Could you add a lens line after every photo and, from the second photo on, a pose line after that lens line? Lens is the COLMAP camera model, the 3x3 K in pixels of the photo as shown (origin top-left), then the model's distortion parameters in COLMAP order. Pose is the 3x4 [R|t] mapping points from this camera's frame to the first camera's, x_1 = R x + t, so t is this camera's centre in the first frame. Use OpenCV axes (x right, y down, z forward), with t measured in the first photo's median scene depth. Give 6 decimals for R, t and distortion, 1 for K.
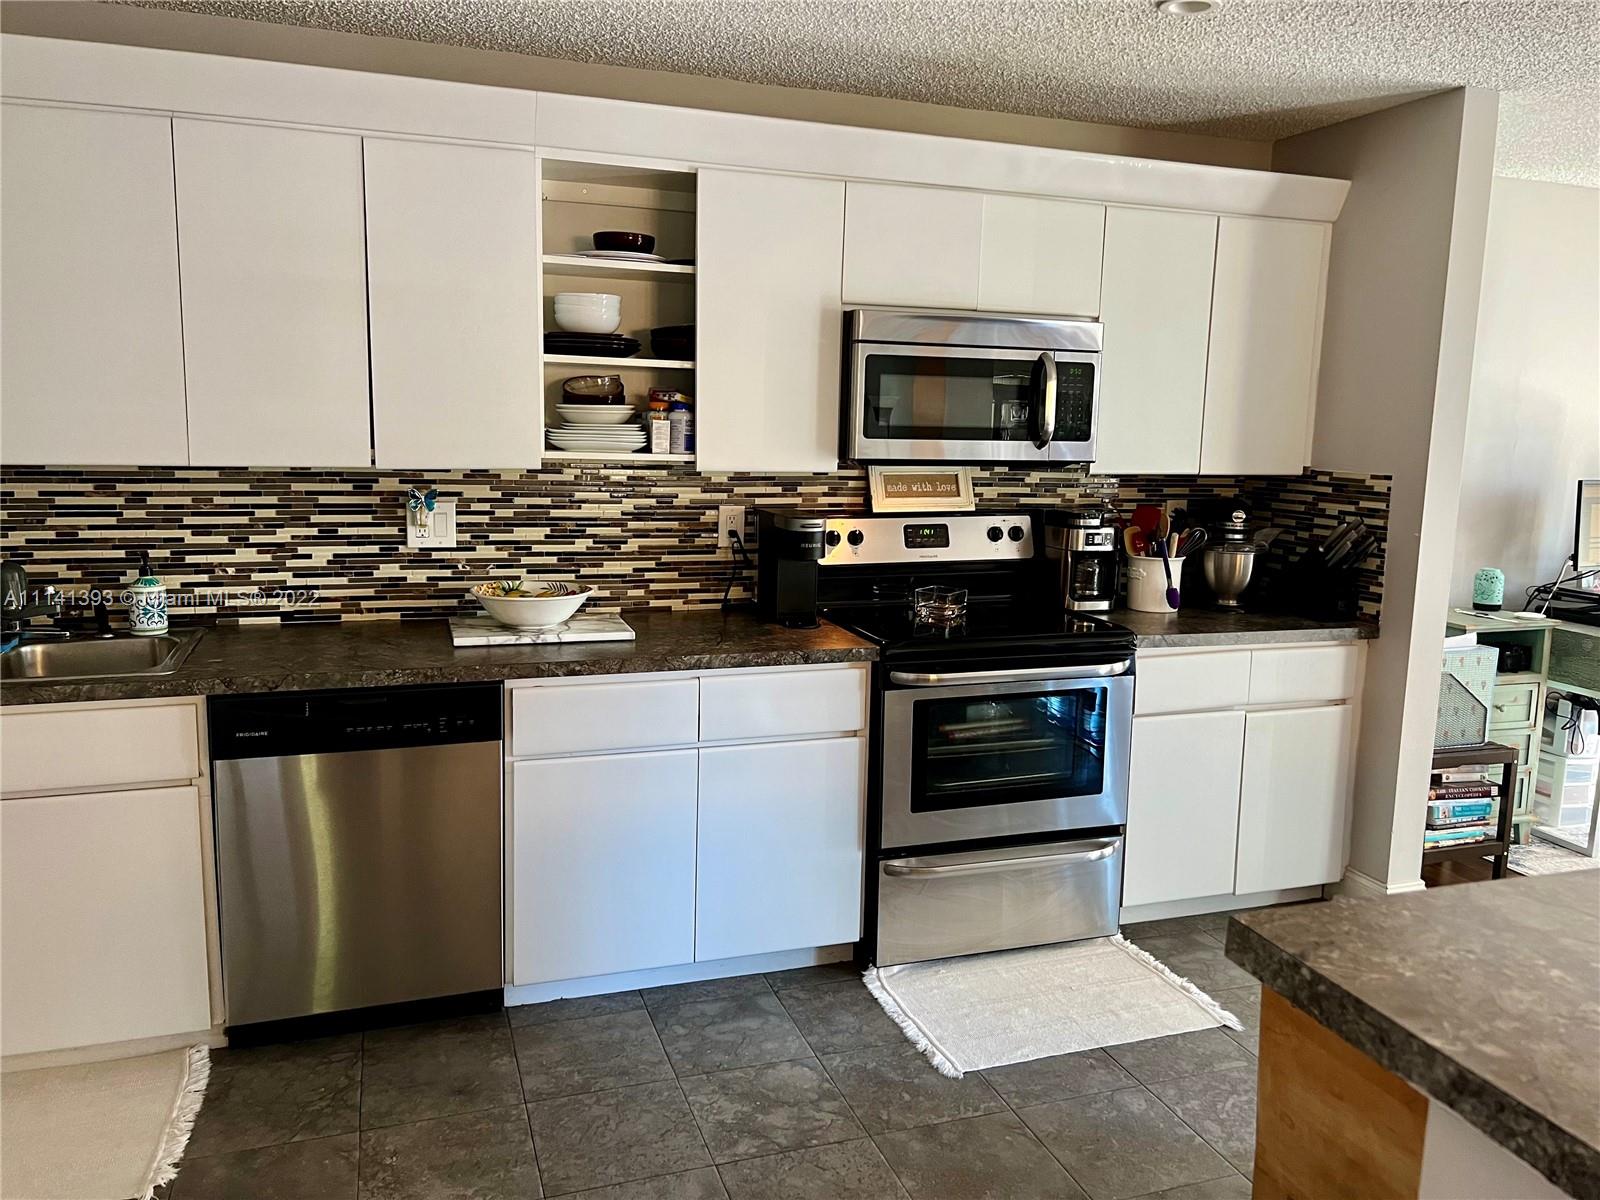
lens RADIAL K [[1187.4, 0, 811.3], [0, 1187.4, 594.7], [0, 0, 1]] dist [0.053030, -0.001845]
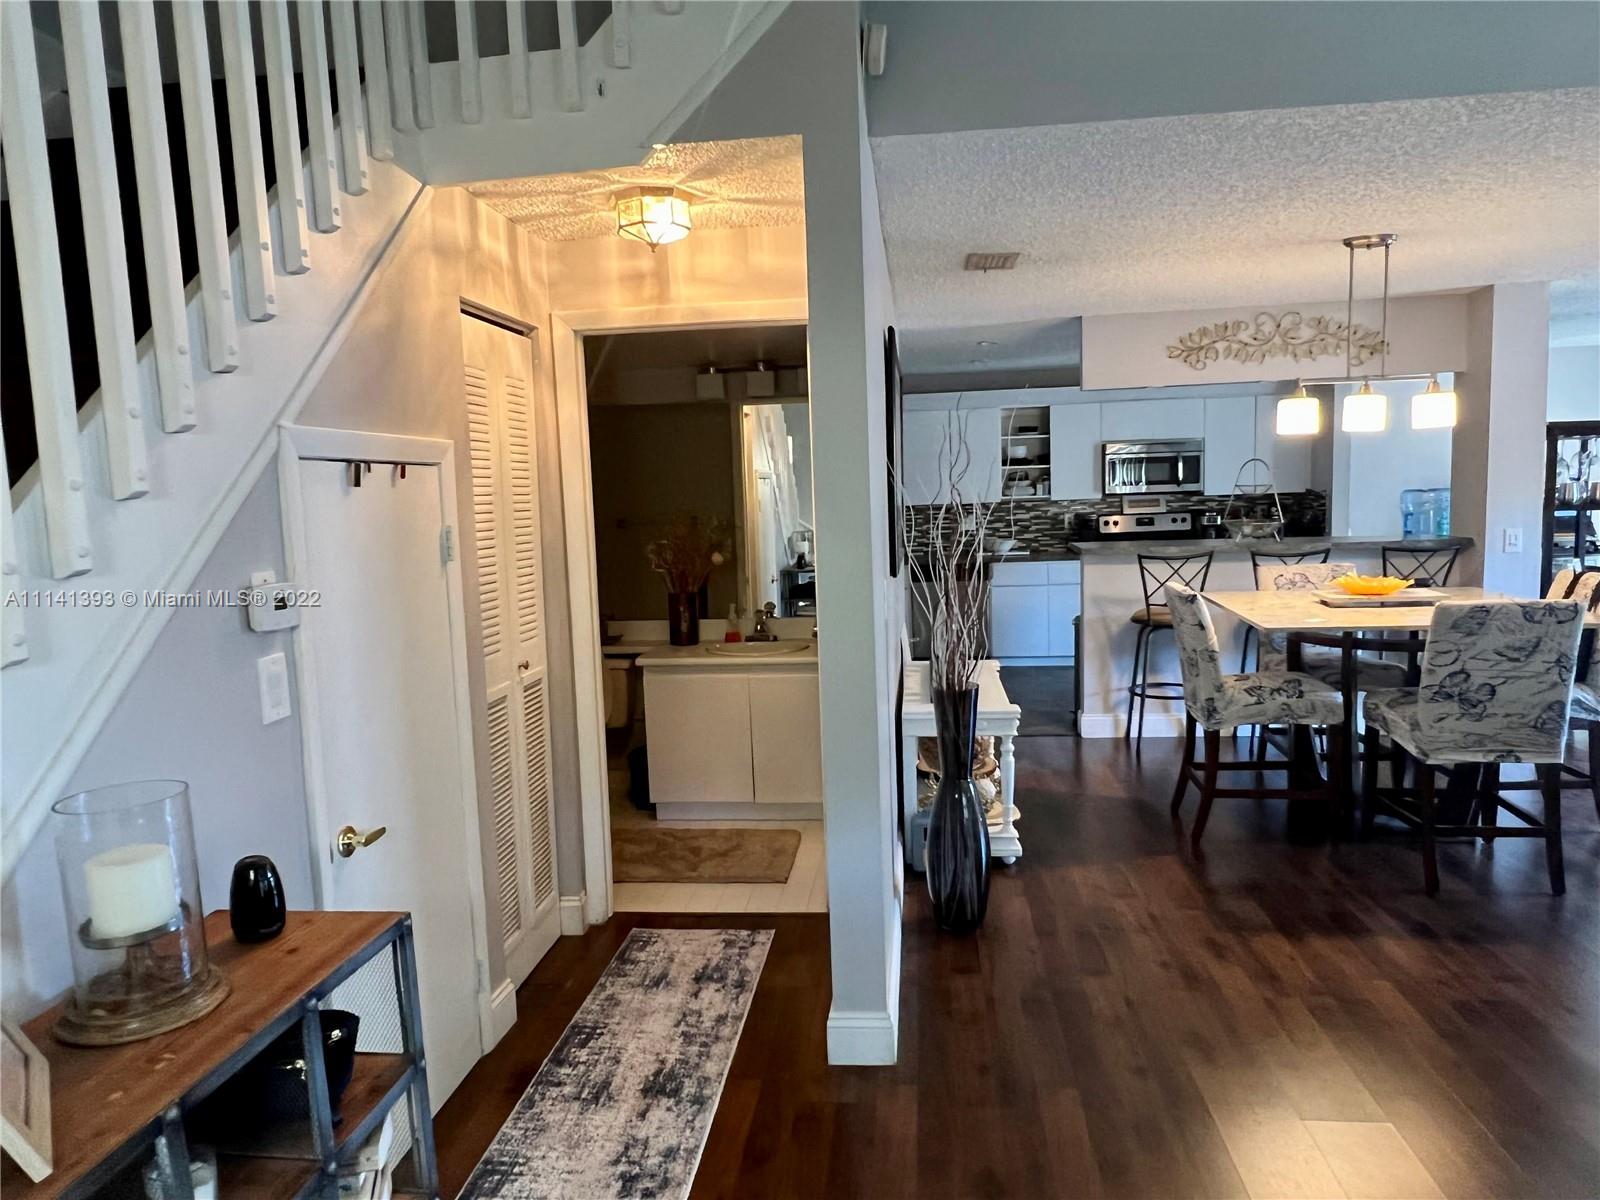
lens RADIAL K [[1038.8, 0, 801.8], [0, 1038.8, 610.6], [0, 0, 1]] dist [-0.001641, -0.000147]
pose [[0.905889, -0.008562, -0.423428, 0.413830], [-0.004340, 0.999555, -0.029497, 0.239993], [0.423492, 0.028559, 0.905450, -1.550718]]
